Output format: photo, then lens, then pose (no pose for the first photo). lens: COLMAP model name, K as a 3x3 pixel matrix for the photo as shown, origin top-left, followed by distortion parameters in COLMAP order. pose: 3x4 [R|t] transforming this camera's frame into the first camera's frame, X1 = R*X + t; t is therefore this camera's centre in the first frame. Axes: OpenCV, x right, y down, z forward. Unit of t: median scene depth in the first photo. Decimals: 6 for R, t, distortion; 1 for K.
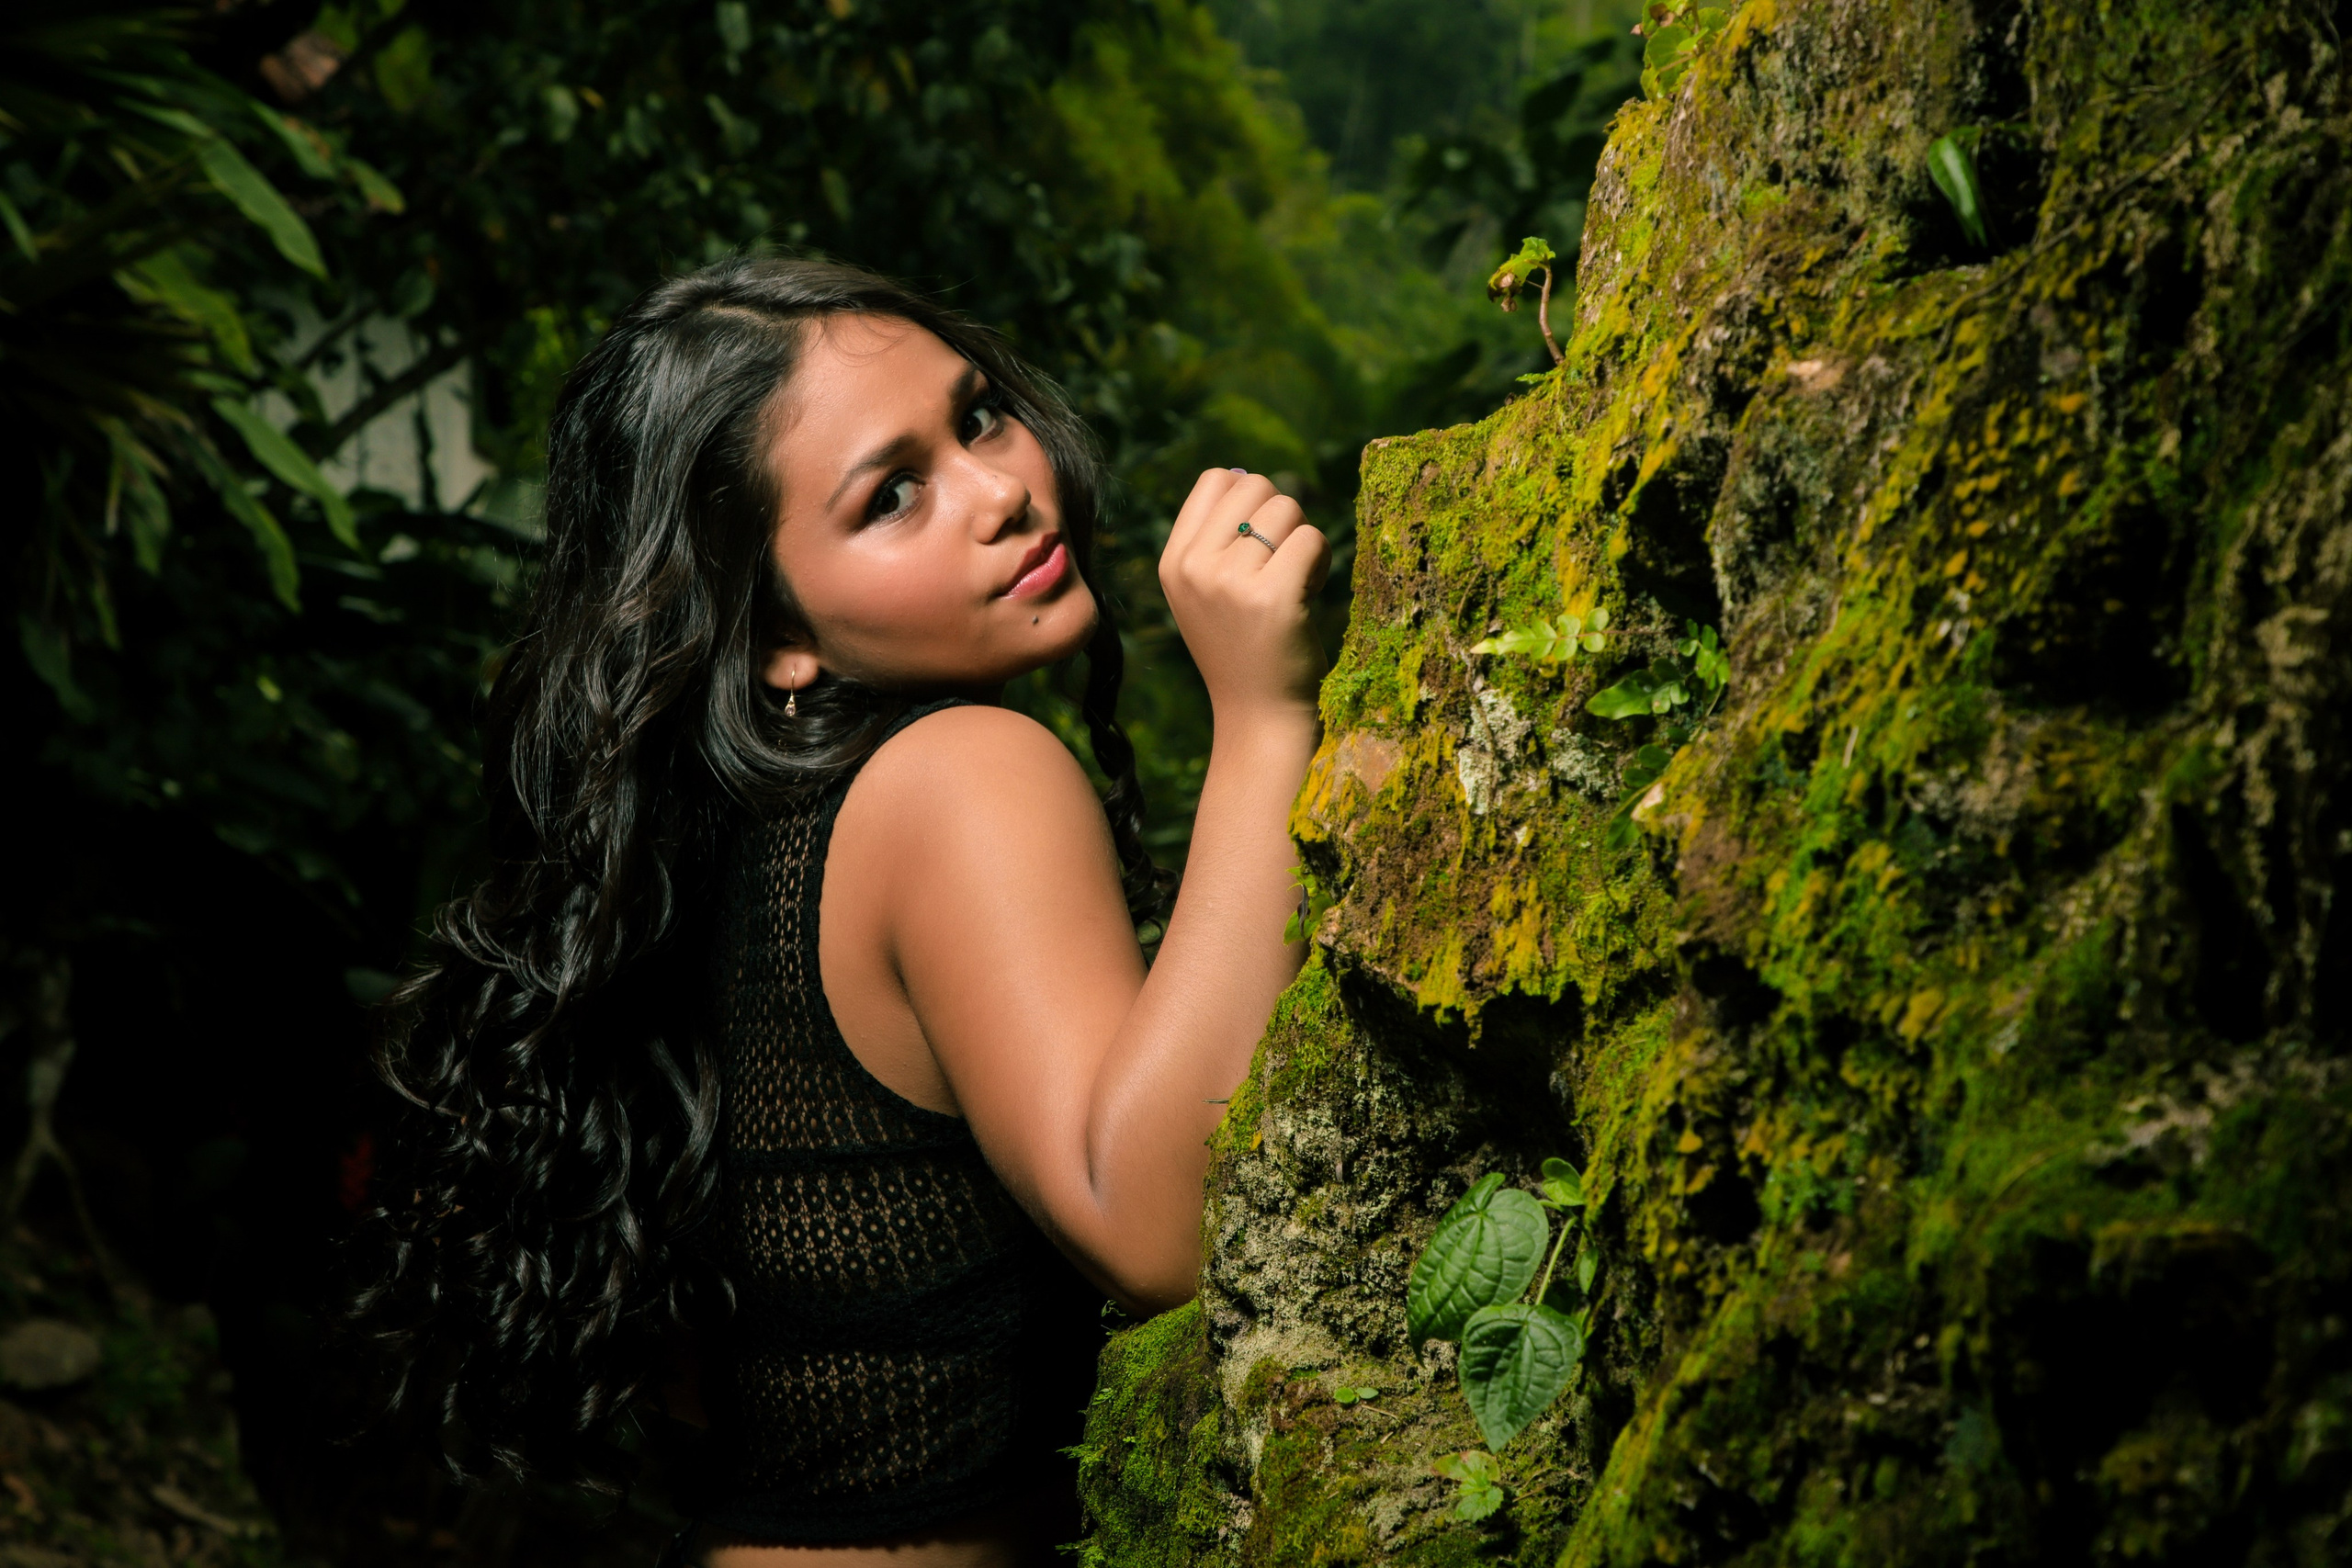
lens RADIAL K [[5216.2, 0, 1183.3], [0, 5216.2, 774.8], [0, 0, 1]] dist [0.400077, 0.000000]
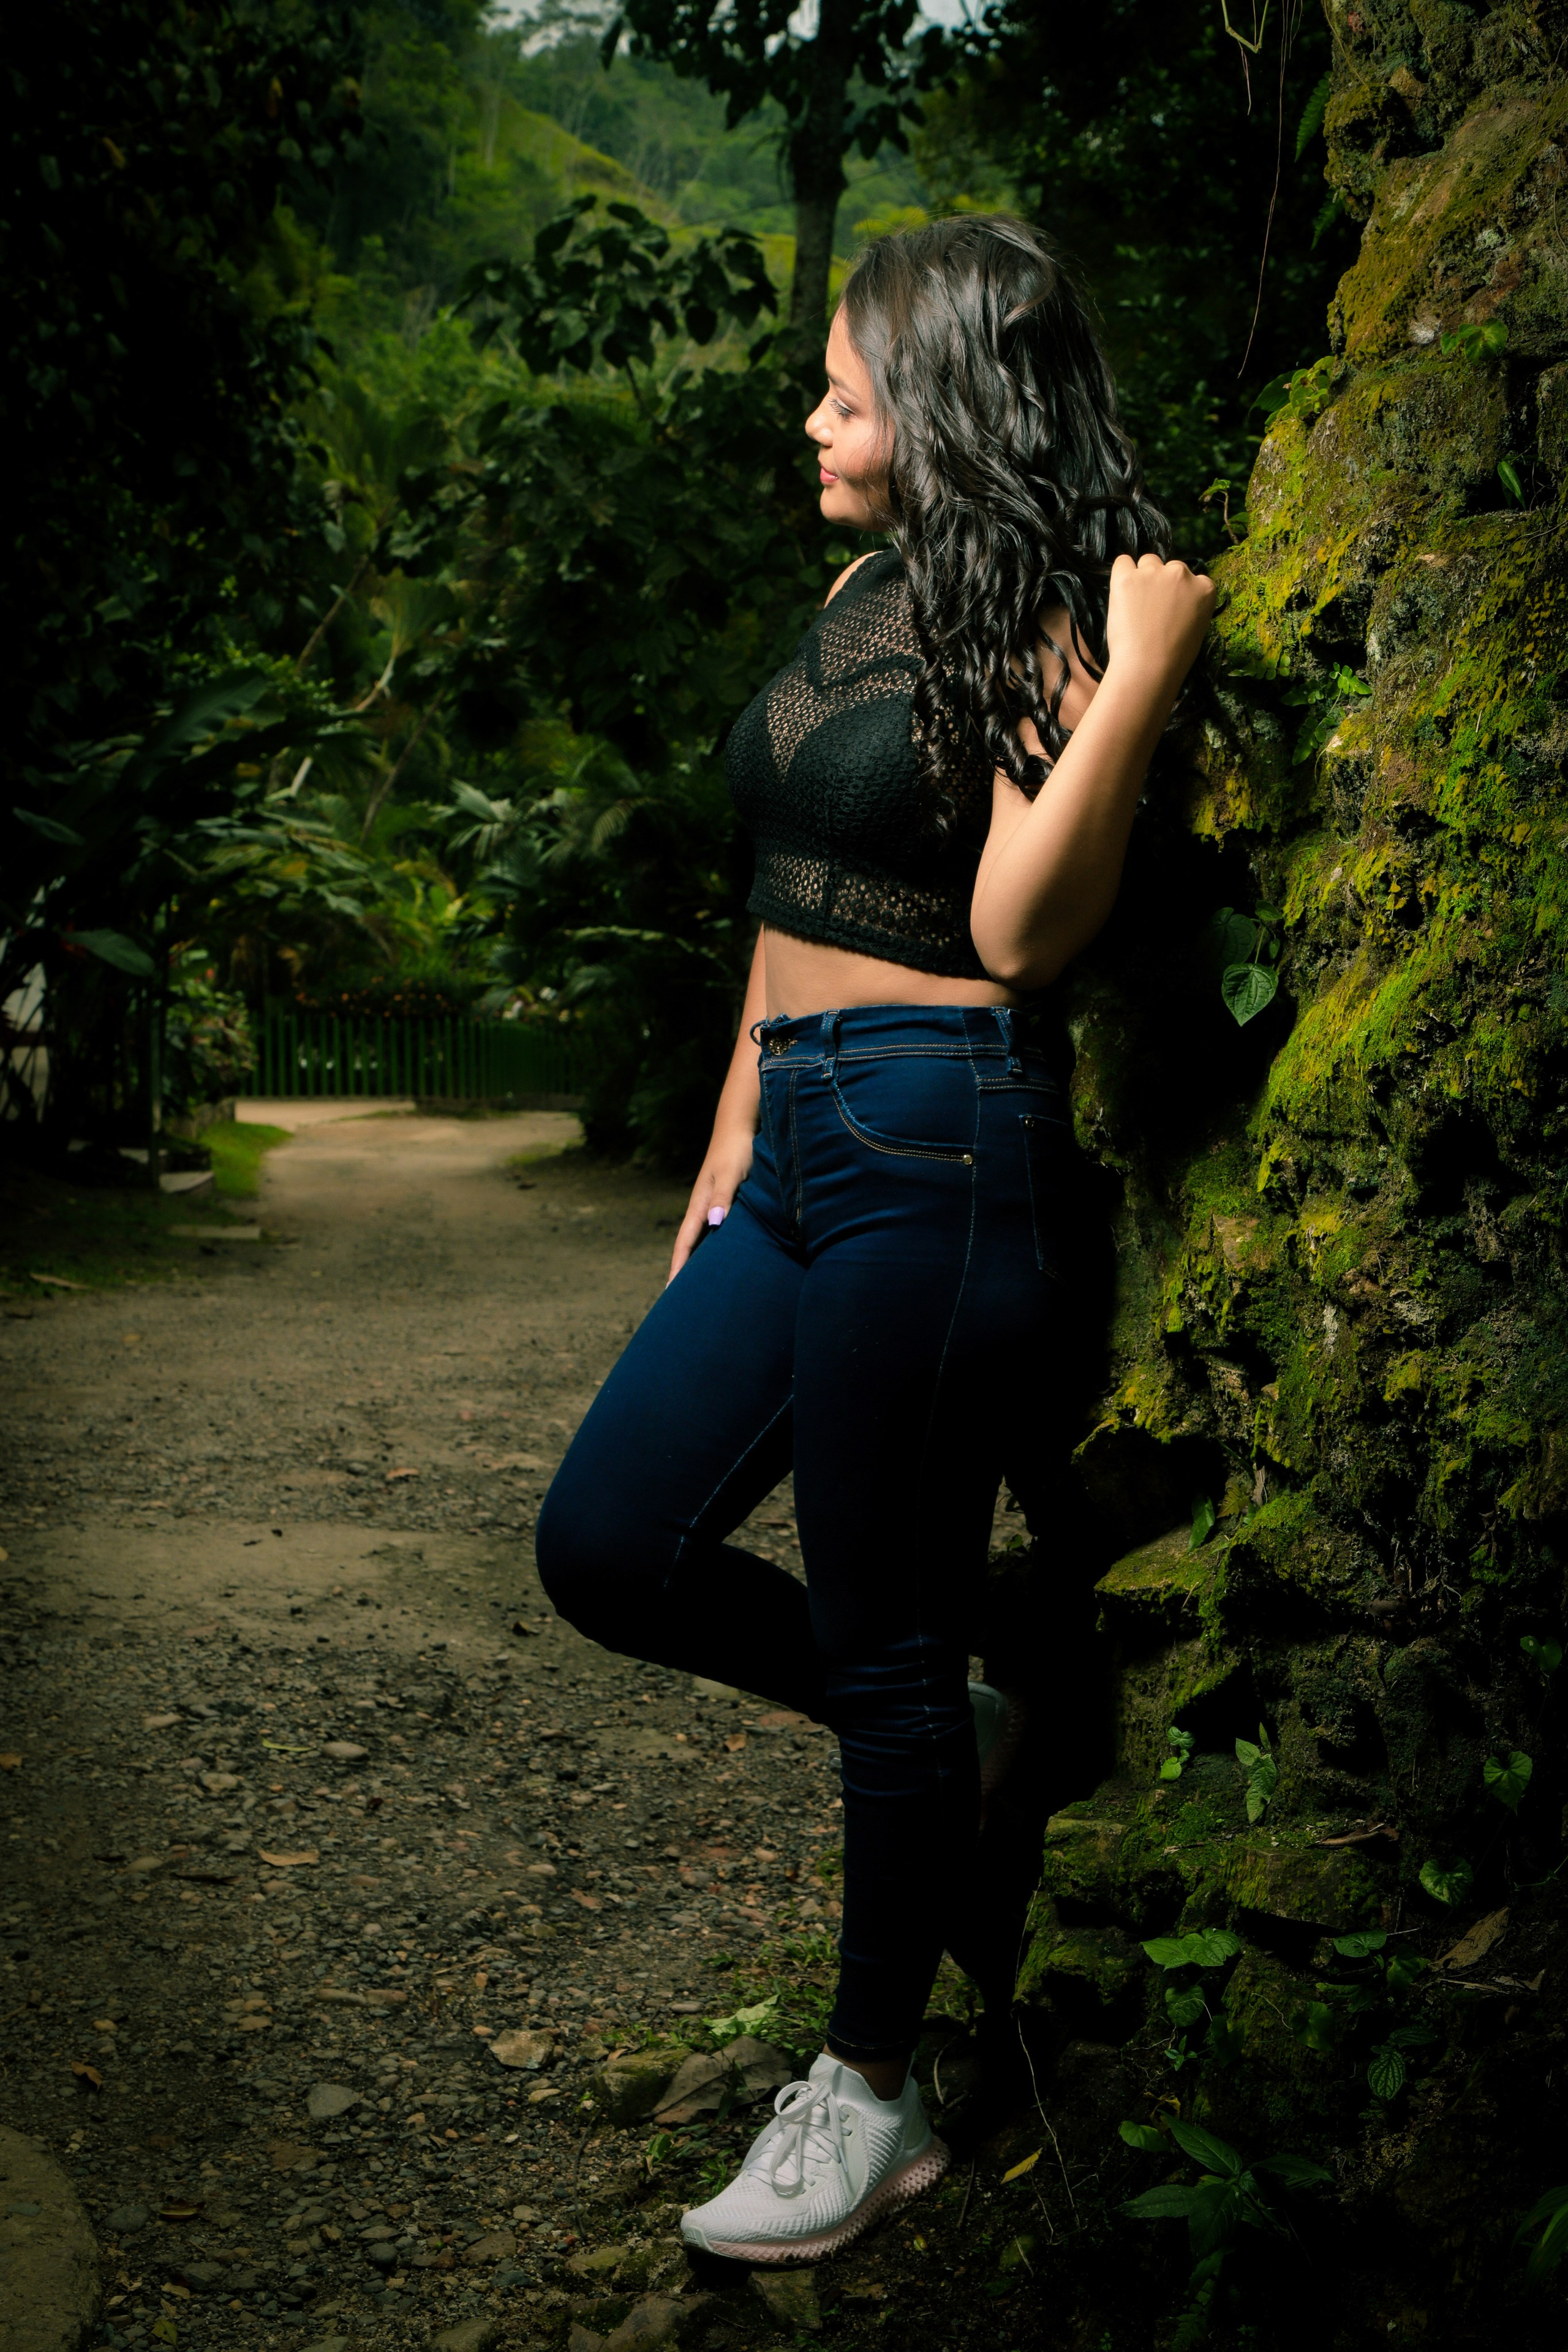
lens RADIAL K [[3526.1, 0, 788.3], [0, 3526.1, 1177.6], [0, 0, 1]] dist [0.234924, 0.000000]
pose [[0.985063, -0.014490, 0.171582, -0.399302], [-0.009244, 0.990567, 0.136720, -0.016933], [-0.171945, -0.136264, 0.975637, -0.495938]]
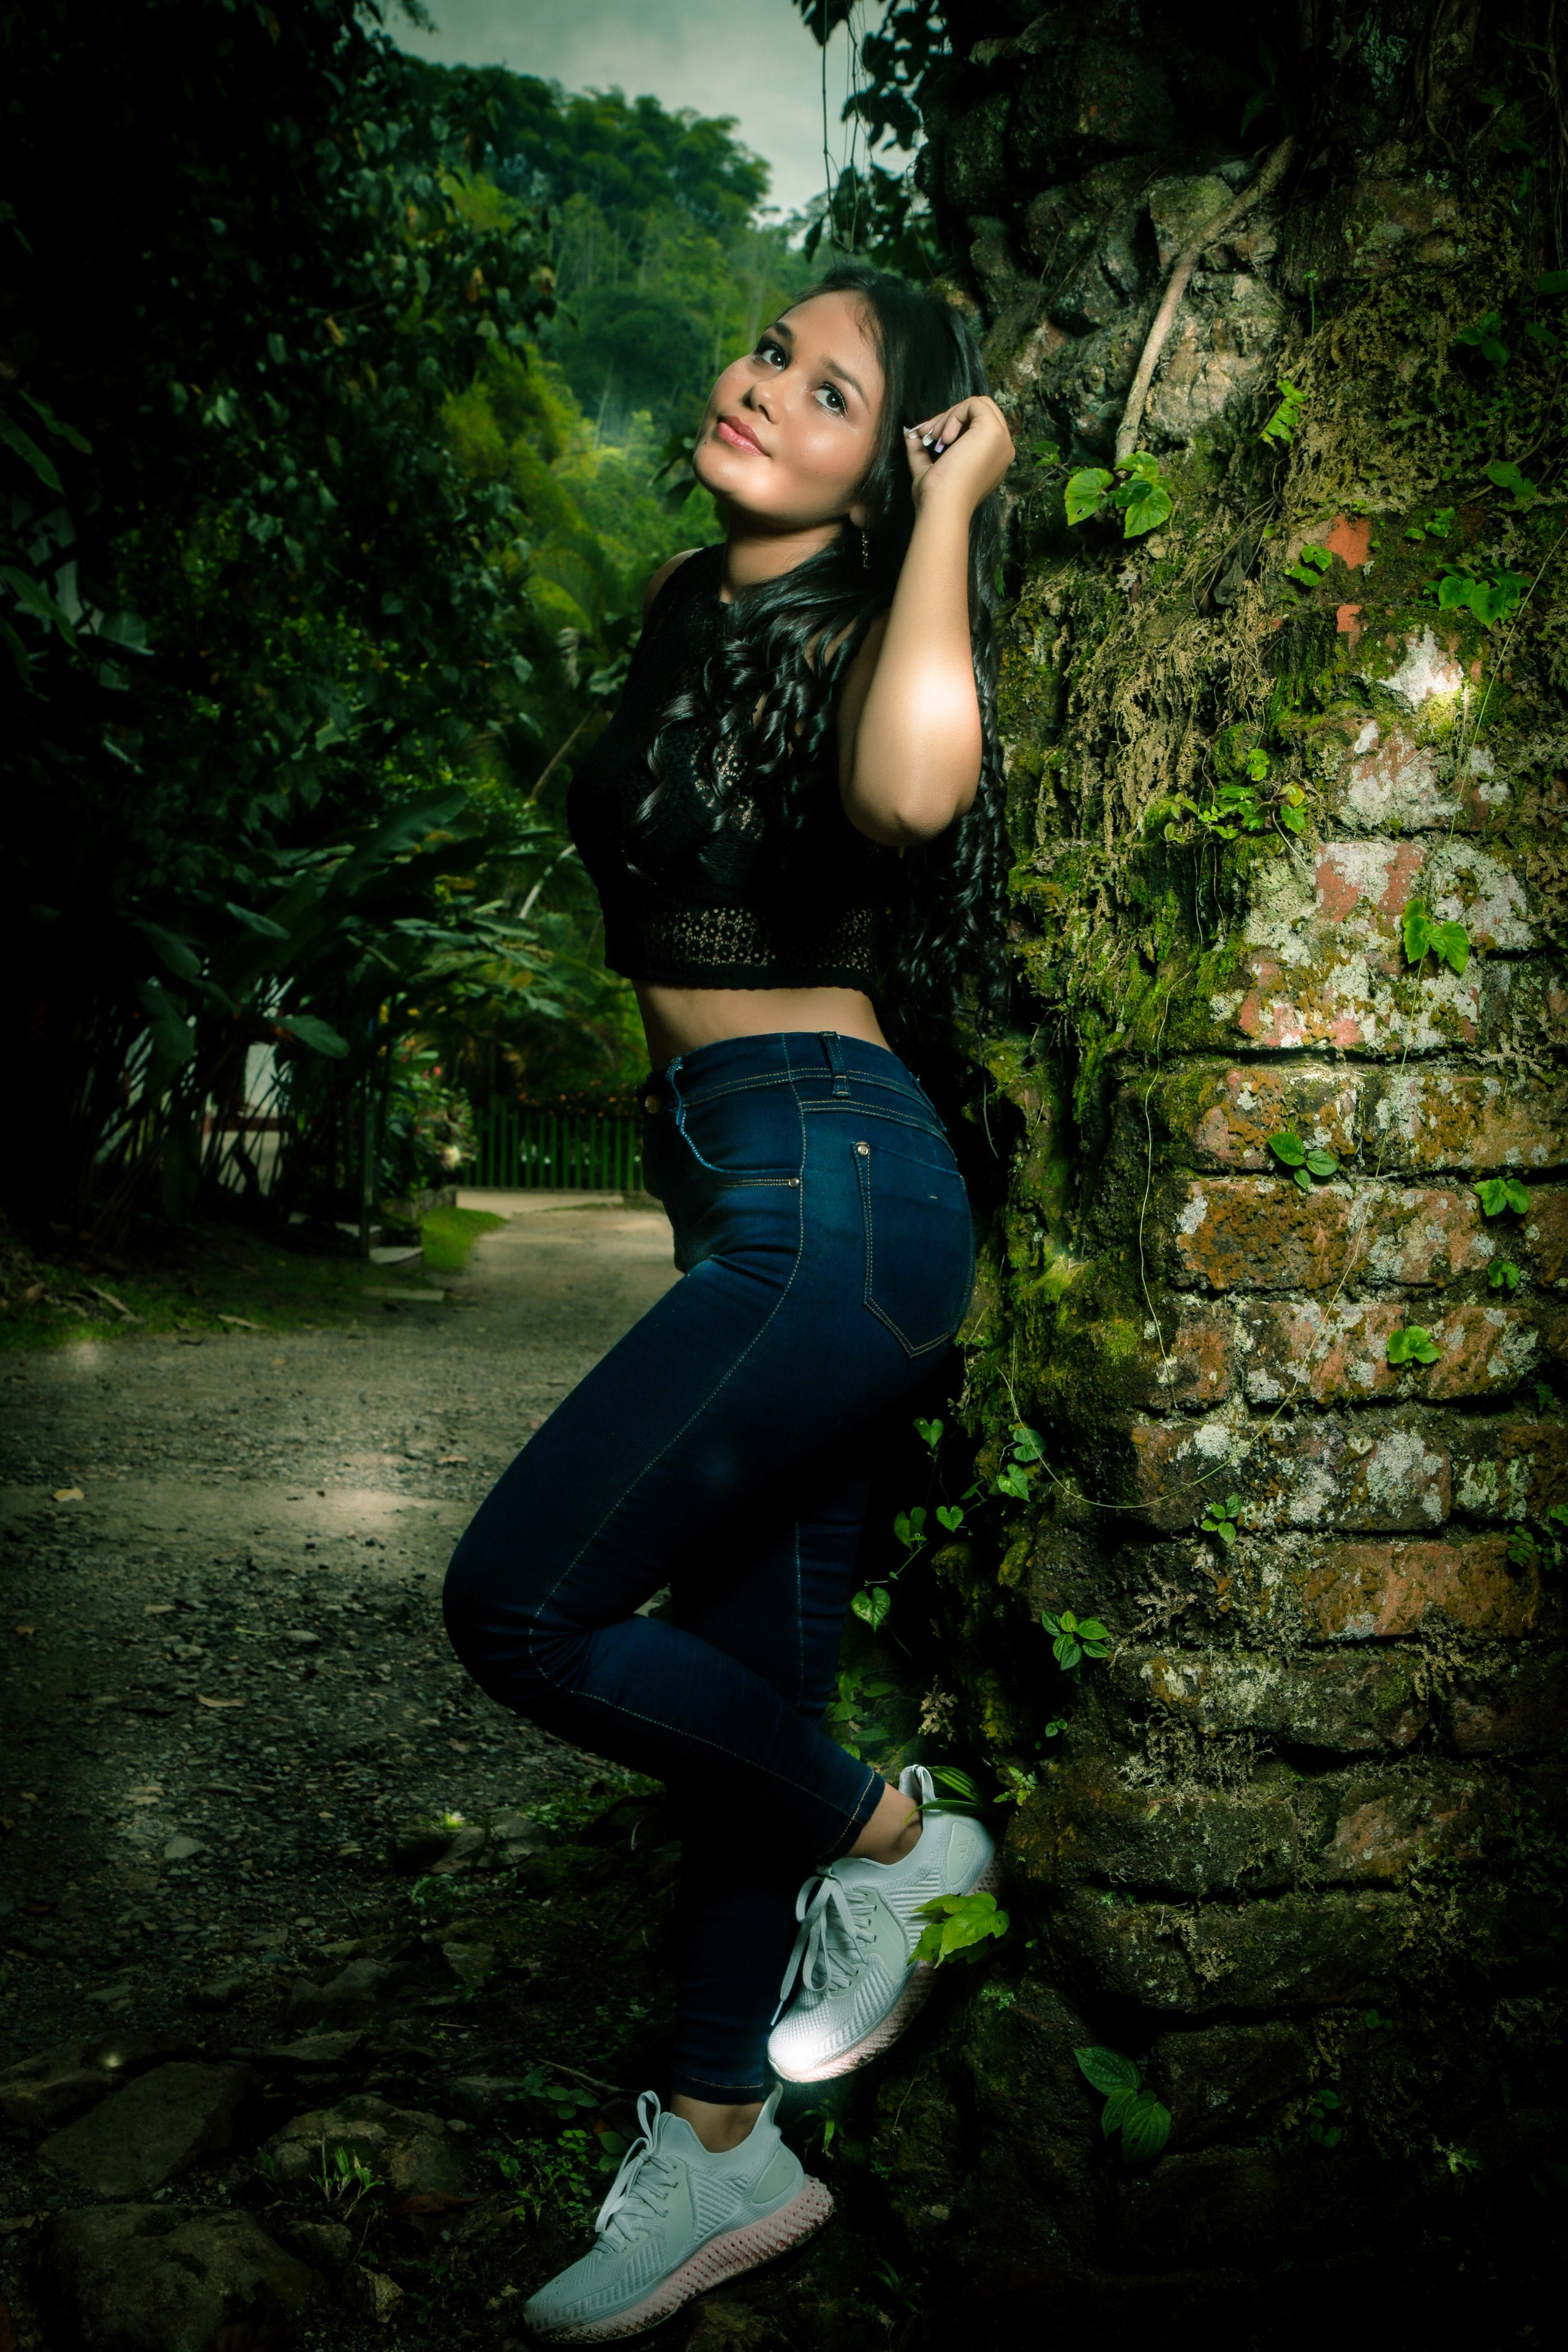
lens RADIAL K [[3371.5, 0, 779.9], [0, 3371.5, 1175.5], [0, 0, 1]] dist [0.223349, 0.000000]
pose [[0.995286, 0.023880, 0.093999, -0.144076], [-0.033404, 0.994317, 0.101081, 0.039089], [-0.091051, -0.103744, 0.990428, -0.923327]]
